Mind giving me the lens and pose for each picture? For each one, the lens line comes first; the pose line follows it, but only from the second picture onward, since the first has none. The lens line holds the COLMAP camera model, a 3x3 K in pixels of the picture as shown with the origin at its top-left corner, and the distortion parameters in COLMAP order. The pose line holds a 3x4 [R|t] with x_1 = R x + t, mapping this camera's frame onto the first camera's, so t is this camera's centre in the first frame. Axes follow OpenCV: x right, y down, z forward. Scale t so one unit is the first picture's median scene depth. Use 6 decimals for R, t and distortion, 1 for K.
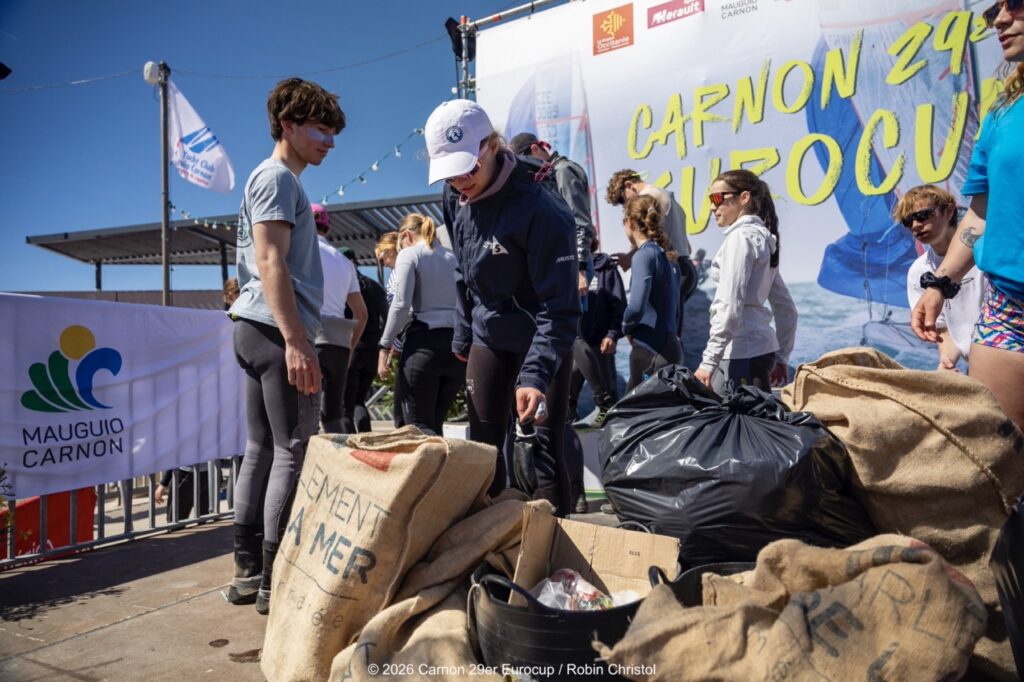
lens RADIAL K [[695.2, 0, 512.0], [0, 695.2, 341.0], [0, 0, 1]] dist [-0.005639, -0.001199]
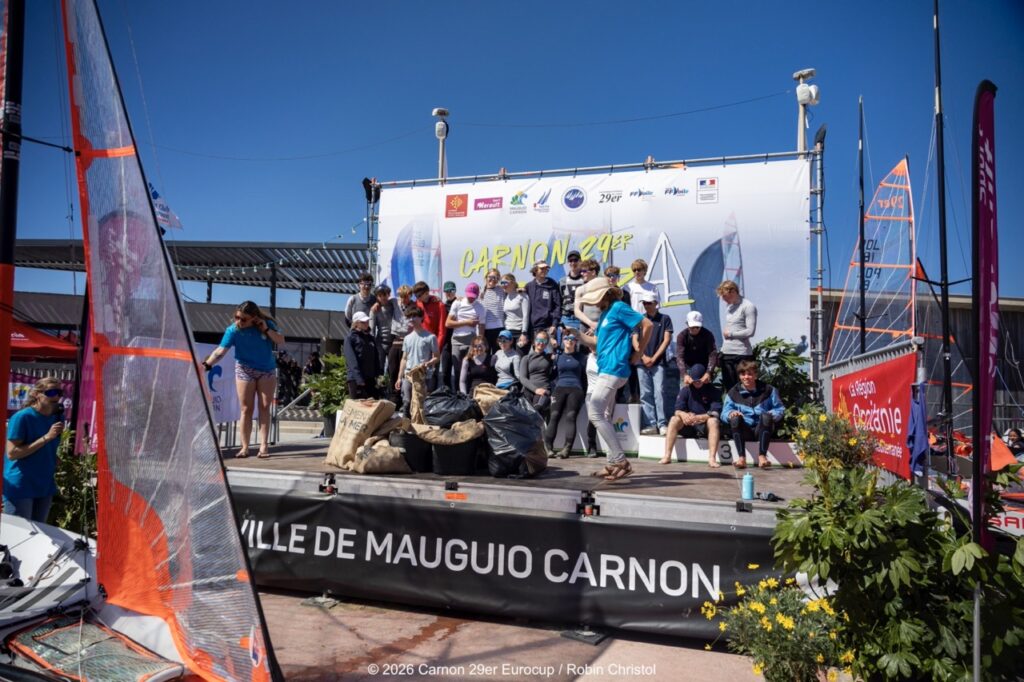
lens RADIAL K [[695.2, 0, 512.0], [0, 695.2, 341.0], [0, 0, 1]] dist [-0.005639, -0.001199]
pose [[0.977816, 0.070108, 0.197386, -0.057707], [-0.064741, 0.997339, -0.033523, -0.035126], [-0.199211, 0.020000, 0.979753, -0.932062]]
